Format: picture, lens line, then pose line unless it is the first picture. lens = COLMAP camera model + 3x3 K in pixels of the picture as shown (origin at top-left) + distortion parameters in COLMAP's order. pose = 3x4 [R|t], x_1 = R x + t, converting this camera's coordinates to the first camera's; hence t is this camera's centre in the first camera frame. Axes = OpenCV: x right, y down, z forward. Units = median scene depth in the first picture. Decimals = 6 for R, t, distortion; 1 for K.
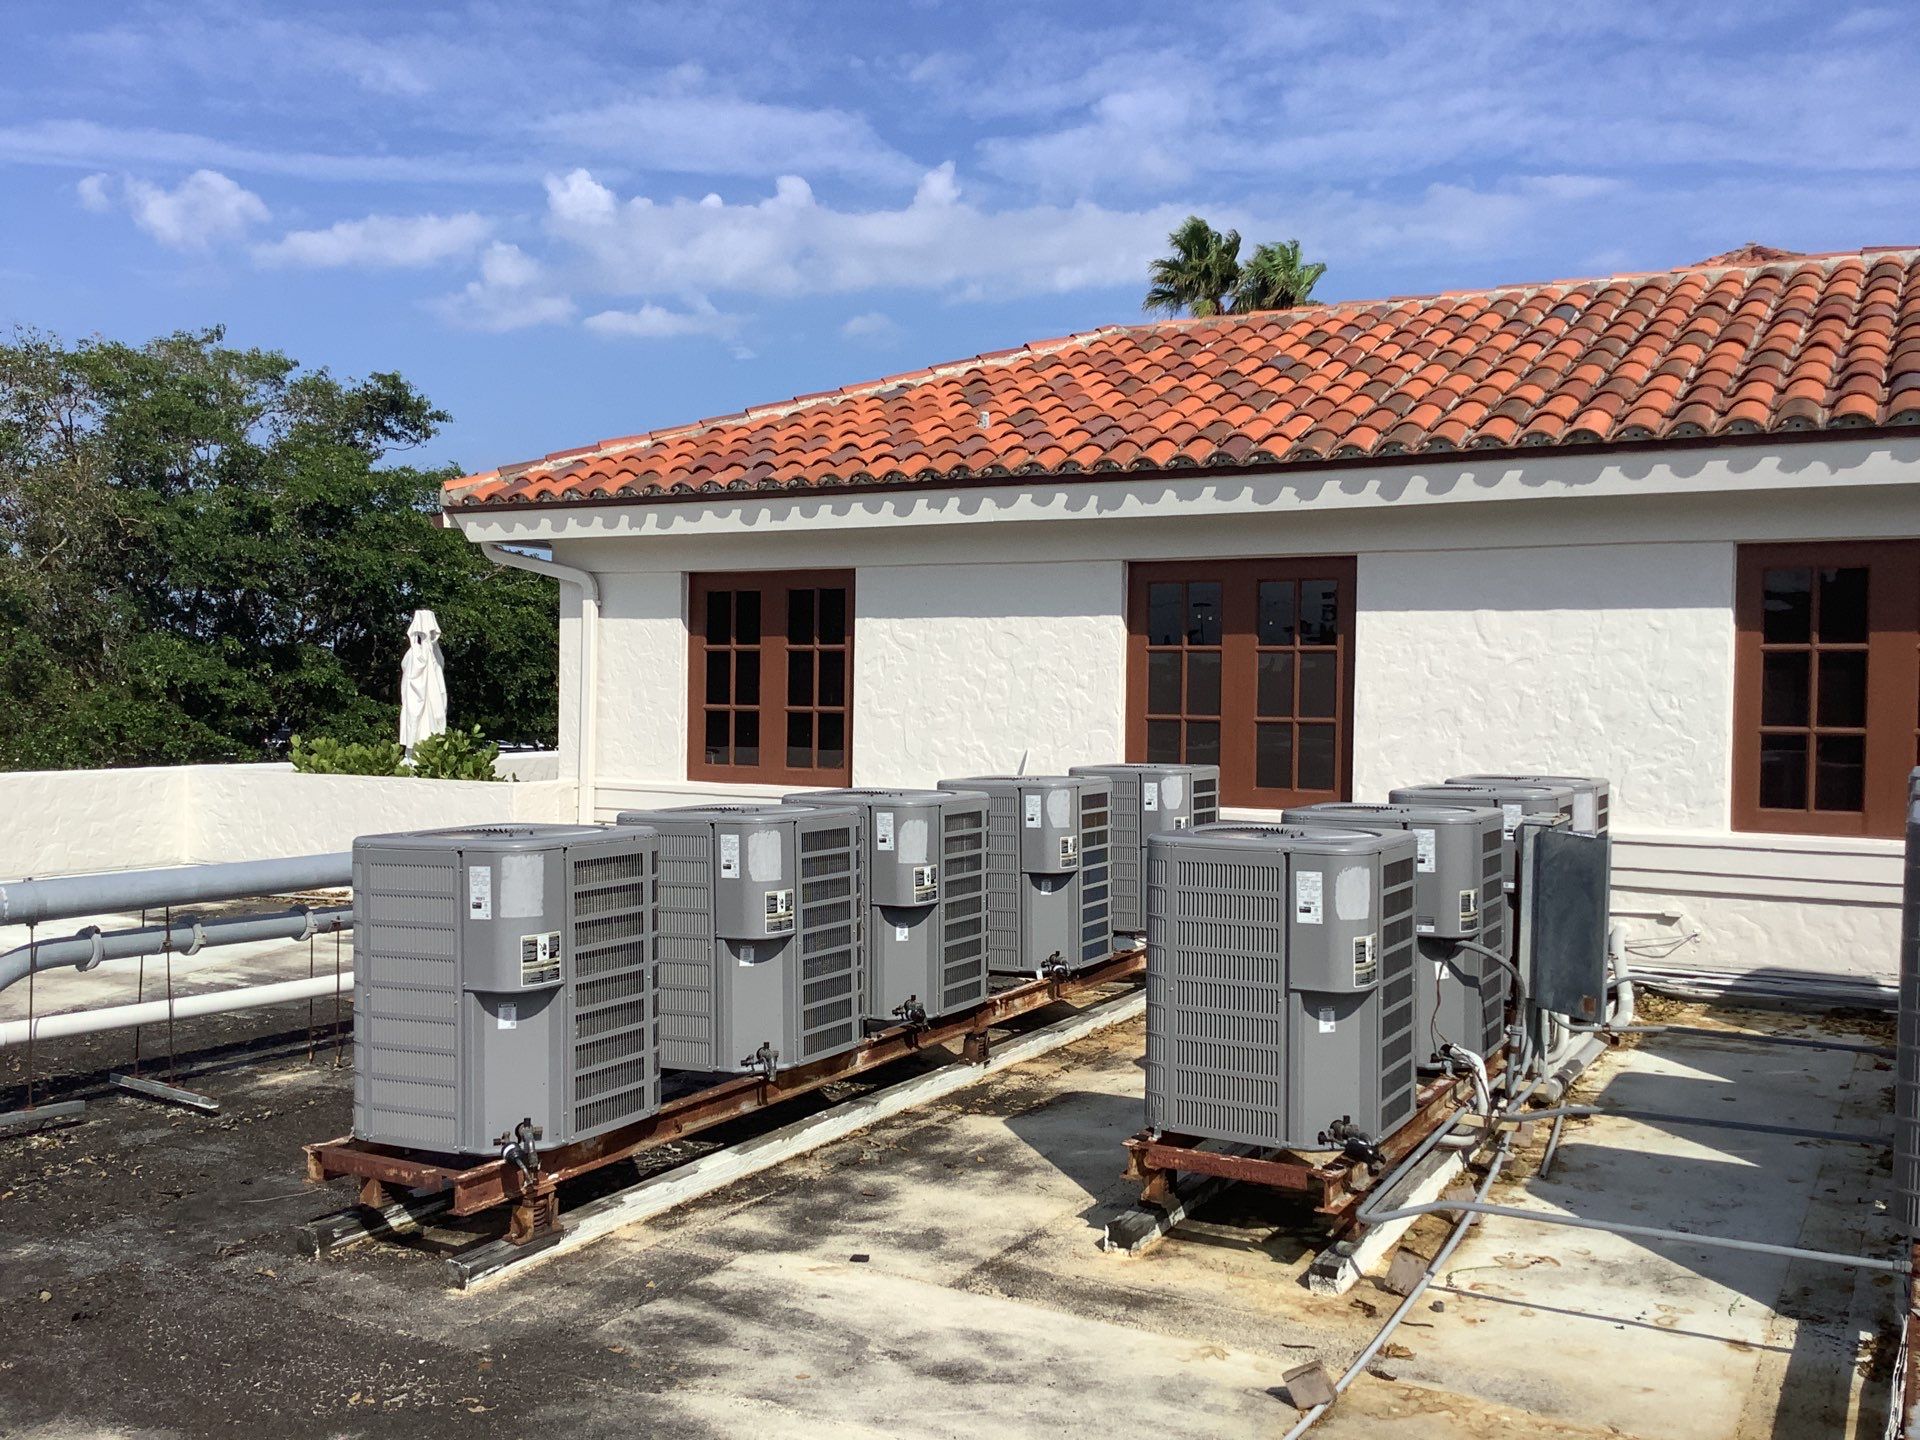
lens RADIAL K [[1754.1, 0, 960.0], [0, 1754.1, 720.0], [0, 0, 1]] dist [0.123886, -0.223635]
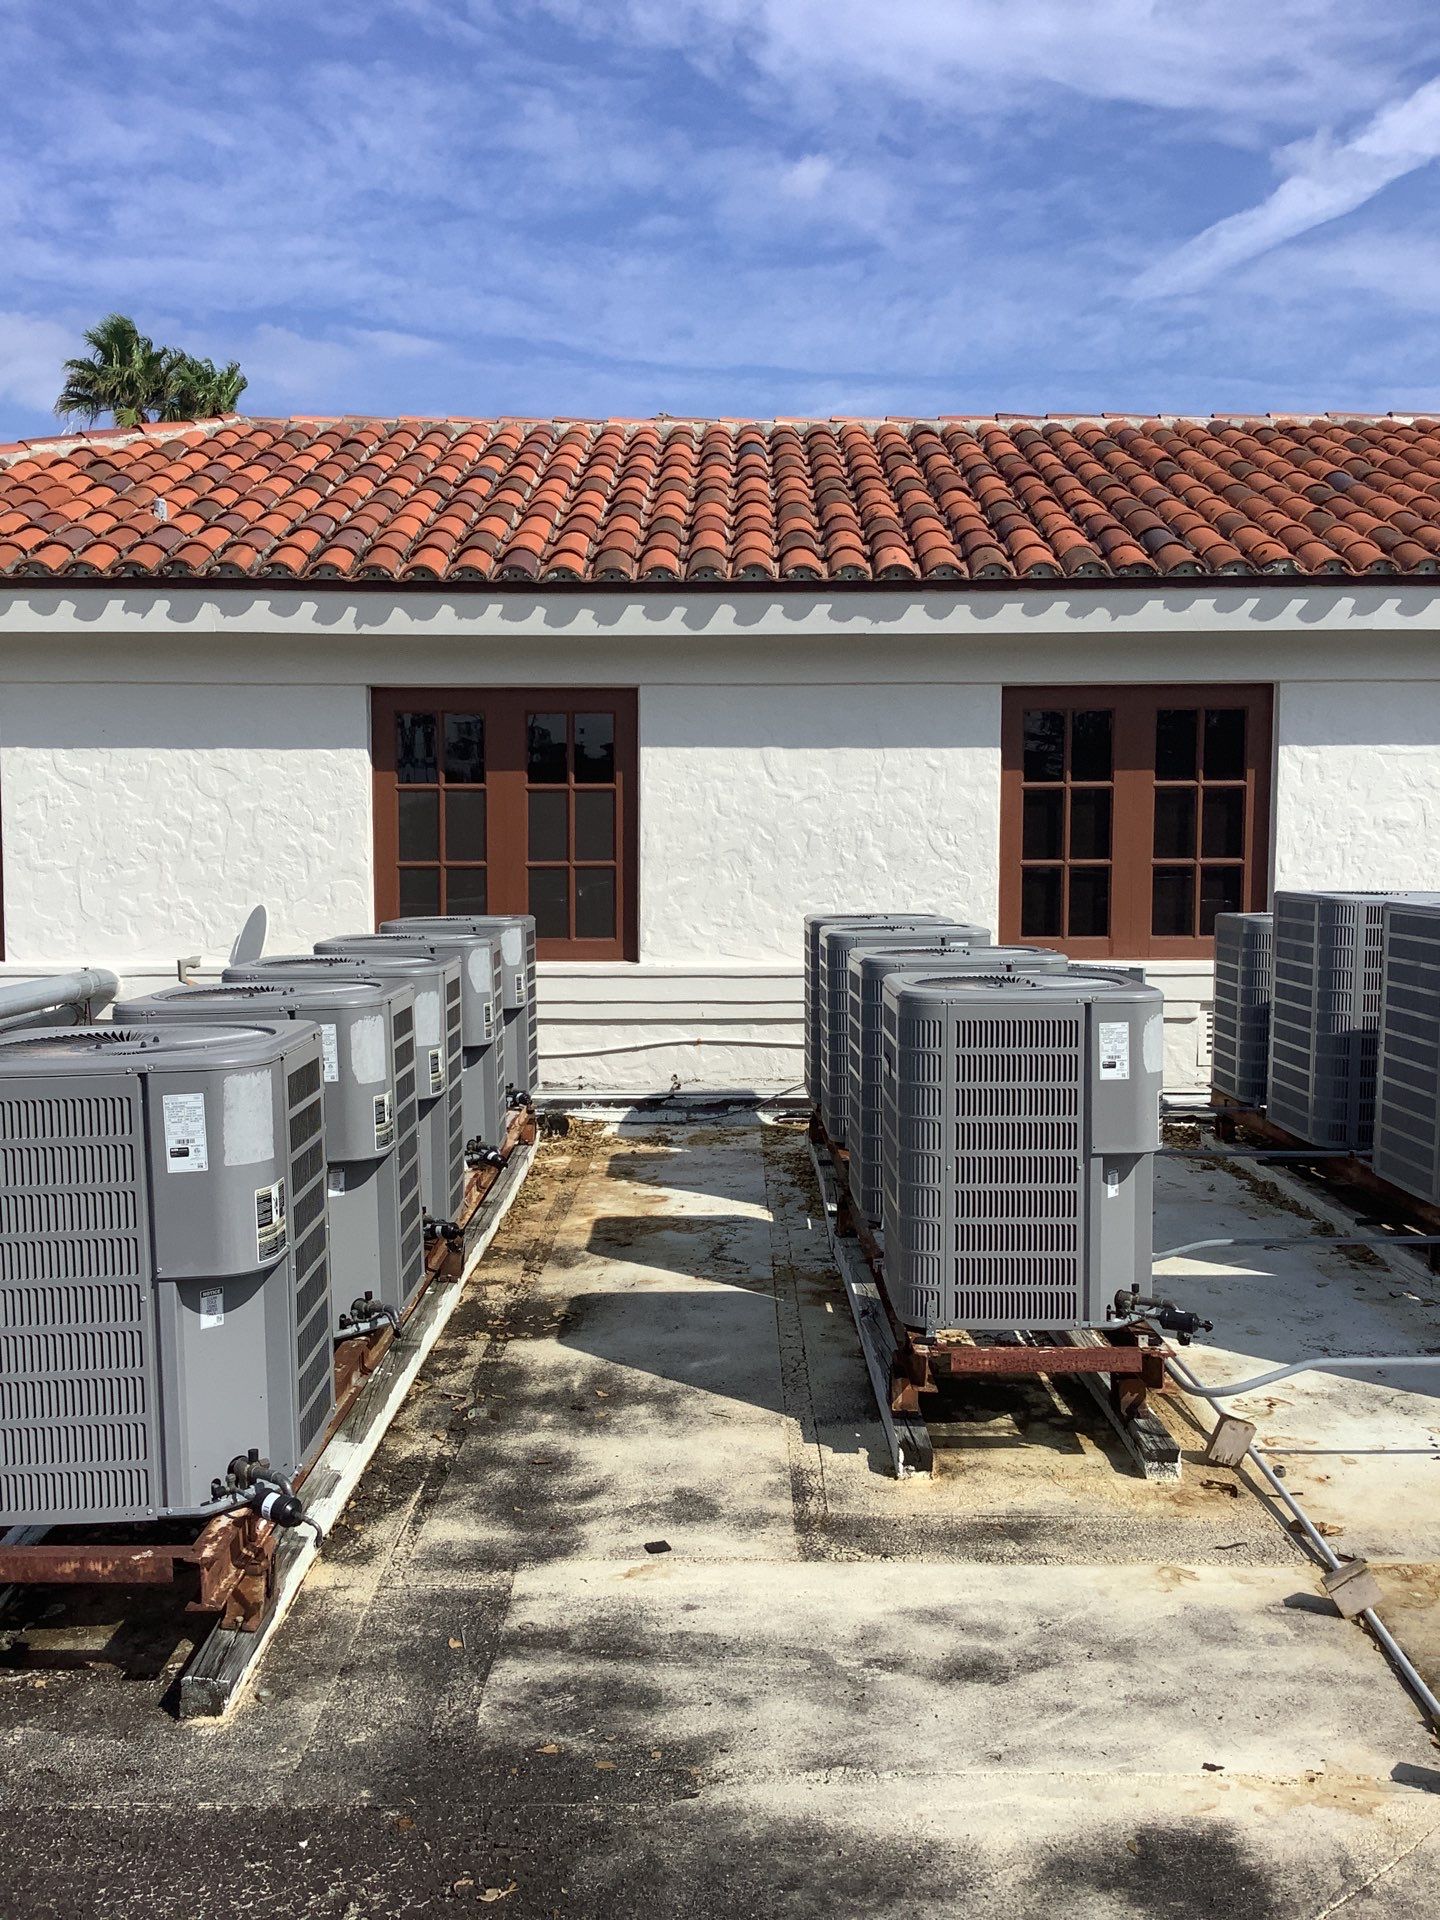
lens RADIAL K [[1751.3, 0, 720.0], [0, 1751.3, 960.0], [0, 0, 1]] dist [0.084180, -0.195735]
pose [[0.871398, -0.046566, 0.488361, -0.219822], [0.021426, 0.998147, 0.056944, -0.000502], [-0.490108, -0.039157, 0.870782, 0.171055]]
